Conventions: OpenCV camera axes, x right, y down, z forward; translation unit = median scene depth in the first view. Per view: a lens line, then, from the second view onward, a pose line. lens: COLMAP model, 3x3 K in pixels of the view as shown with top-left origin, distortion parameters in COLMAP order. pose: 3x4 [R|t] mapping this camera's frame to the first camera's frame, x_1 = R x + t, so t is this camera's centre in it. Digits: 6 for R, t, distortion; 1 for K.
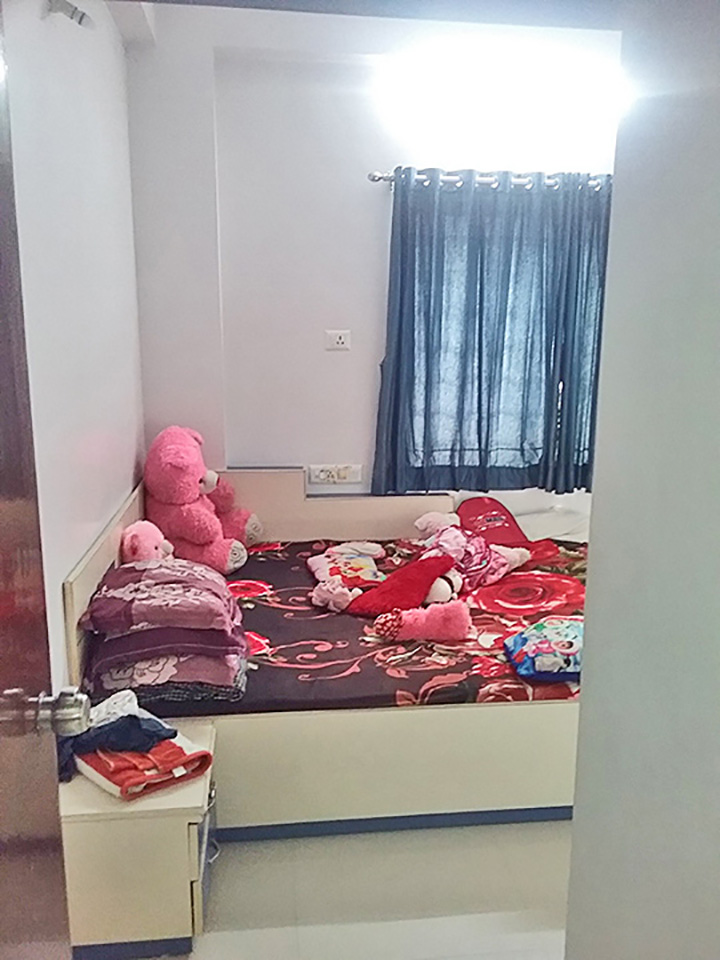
lens RADIAL K [[900.0, 0, 360.0], [0, 900.0, 480.0], [0, 0, 1]] dist [0.061452, -0.166432]
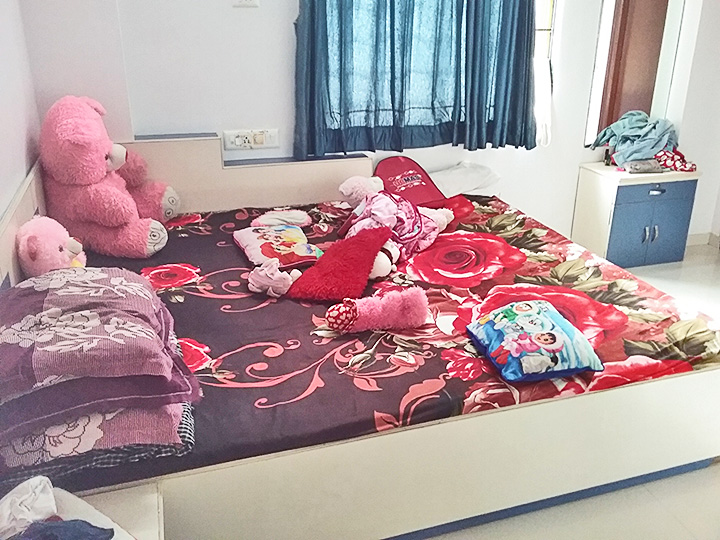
lens RADIAL K [[675.0, 0, 385.1], [0, 675.0, 237.9], [0, 0, 1]] dist [0.061452, -0.166432]
pose [[0.976809, -0.067023, 0.203354, -0.053211], [0.029633, 0.982923, 0.181617, -0.038133], [-0.212054, -0.171379, 0.962114, 0.301033]]
